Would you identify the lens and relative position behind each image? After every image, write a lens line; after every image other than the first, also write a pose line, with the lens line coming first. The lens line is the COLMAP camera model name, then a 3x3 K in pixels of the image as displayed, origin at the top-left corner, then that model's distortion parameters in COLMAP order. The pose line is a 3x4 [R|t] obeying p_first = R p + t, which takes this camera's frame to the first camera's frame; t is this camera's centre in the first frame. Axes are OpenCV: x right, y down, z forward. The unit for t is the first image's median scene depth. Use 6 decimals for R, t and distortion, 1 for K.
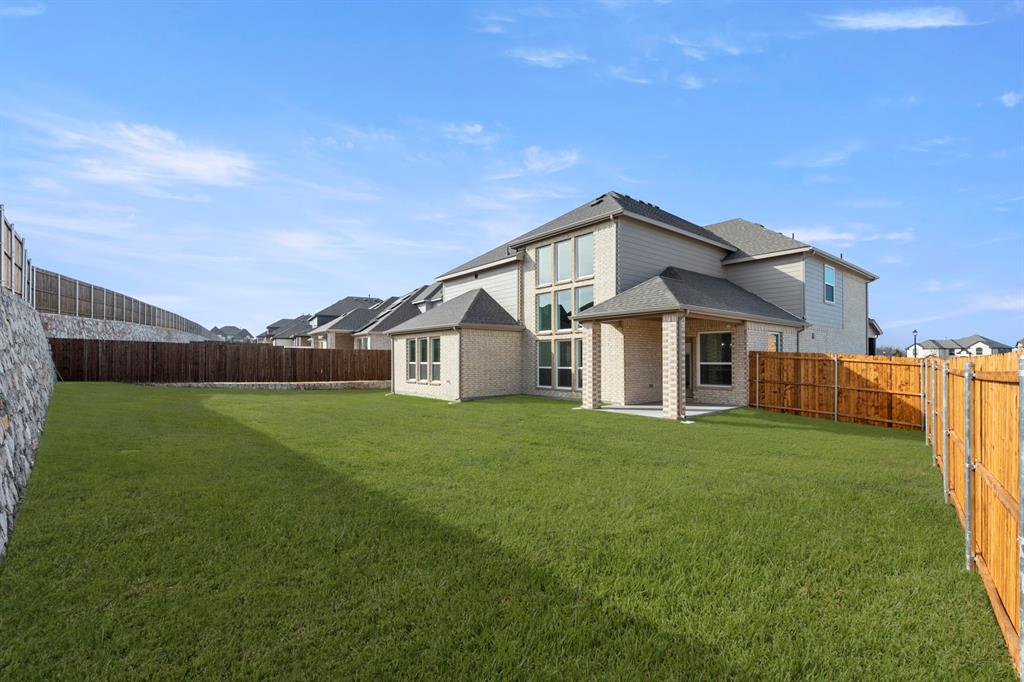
lens RADIAL K [[445.9, 0, 550.1], [0, 445.9, 358.4], [0, 0, 1]] dist [-0.038264, 0.000012]
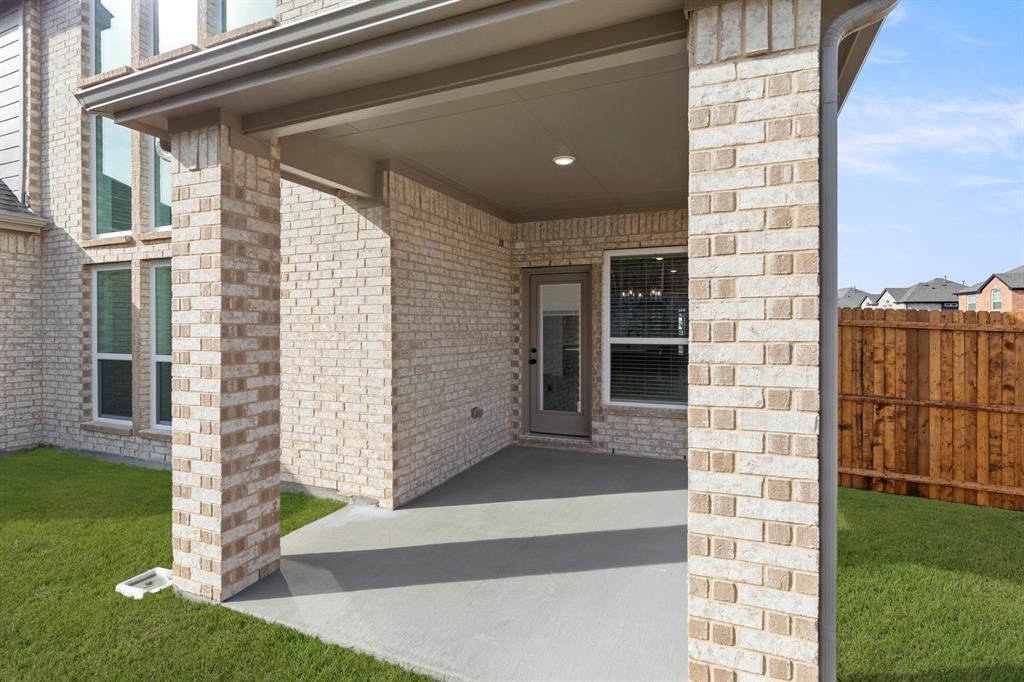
lens RADIAL K [[501.5, 0, 517.8], [0, 501.5, 333.4], [0, 0, 1]] dist [-0.002322, -0.000393]
pose [[0.909306, -0.004846, 0.416100, 0.102472], [-0.001989, 0.999870, 0.015990, -0.000899], [-0.416123, -0.015367, 0.909178, 0.646465]]
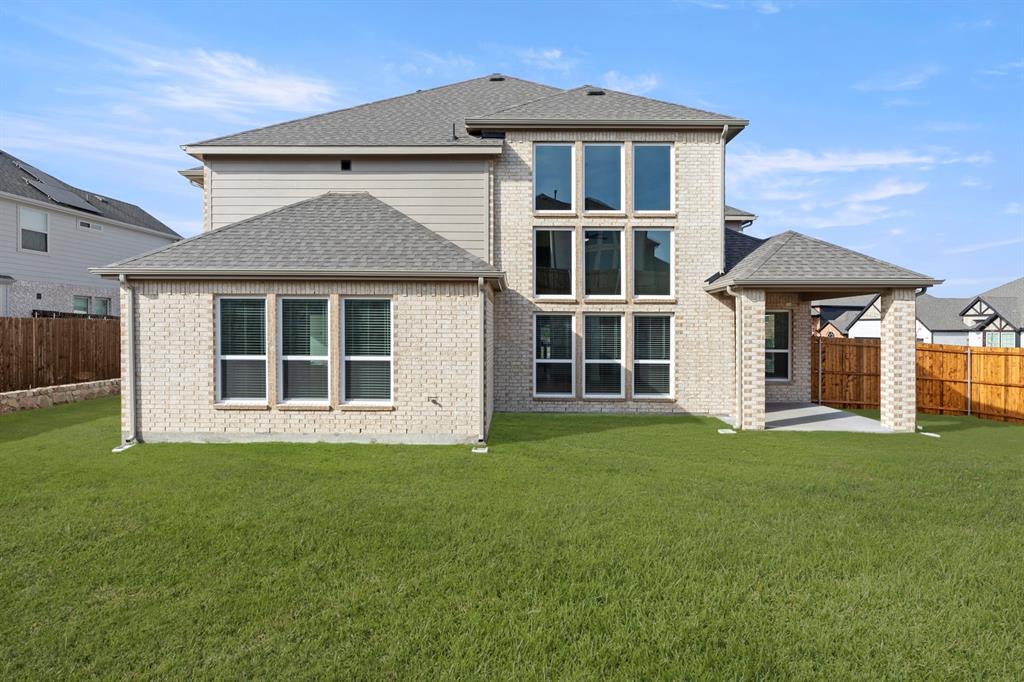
lens RADIAL K [[567.5, 0, 512.0], [0, 567.5, 341.0], [0, 0, 1]] dist [-0.021150, -0.000027]
pose [[0.687708, -0.006200, 0.725961, -0.619399], [-0.010165, 0.999783, 0.018167, -0.018650], [-0.725917, -0.019873, 0.687496, 0.605078]]
